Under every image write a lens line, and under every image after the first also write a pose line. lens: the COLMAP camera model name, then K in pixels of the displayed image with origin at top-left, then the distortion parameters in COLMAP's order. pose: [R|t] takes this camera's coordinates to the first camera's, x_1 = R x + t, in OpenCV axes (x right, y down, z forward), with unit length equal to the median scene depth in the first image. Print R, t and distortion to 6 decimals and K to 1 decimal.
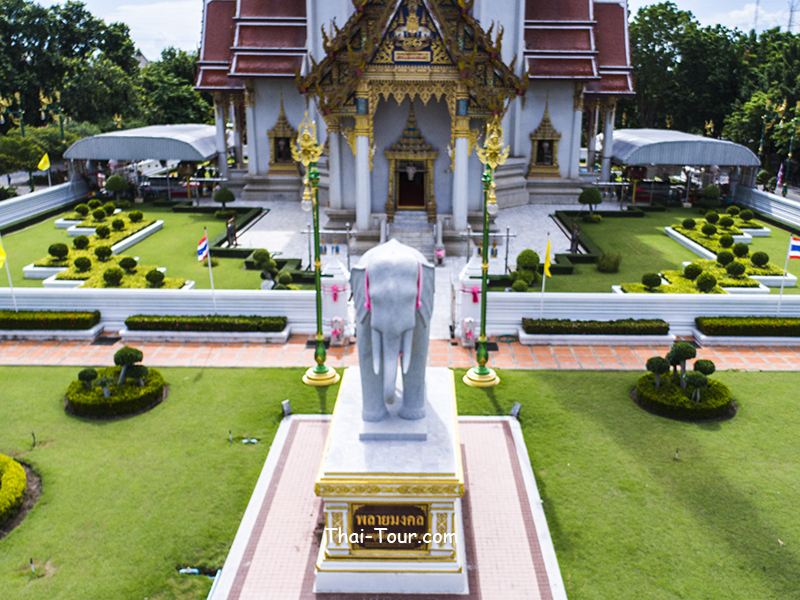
lens RADIAL K [[708.0, 0, 425.0], [0, 708.0, 299.7], [0, 0, 1]] dist [-0.003611, 0.005946]
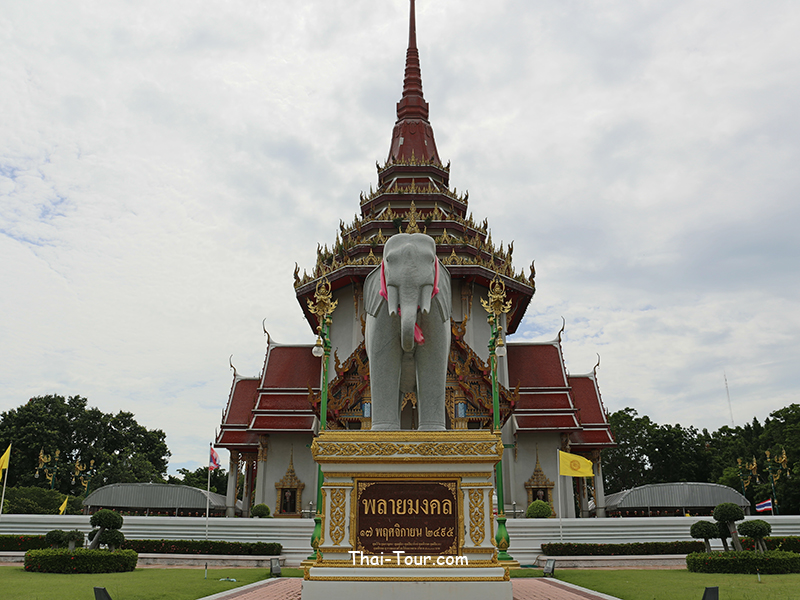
lens RADIAL K [[647.1, 0, 409.6], [0, 647.1, 304.2], [0, 0, 1]] dist [-0.078179, 0.001772]
pose [[0.999827, -0.016276, -0.009014, -0.013268], [0.007372, 0.791393, -0.611263, 0.199045], [0.017083, 0.611091, 0.791376, 0.117027]]
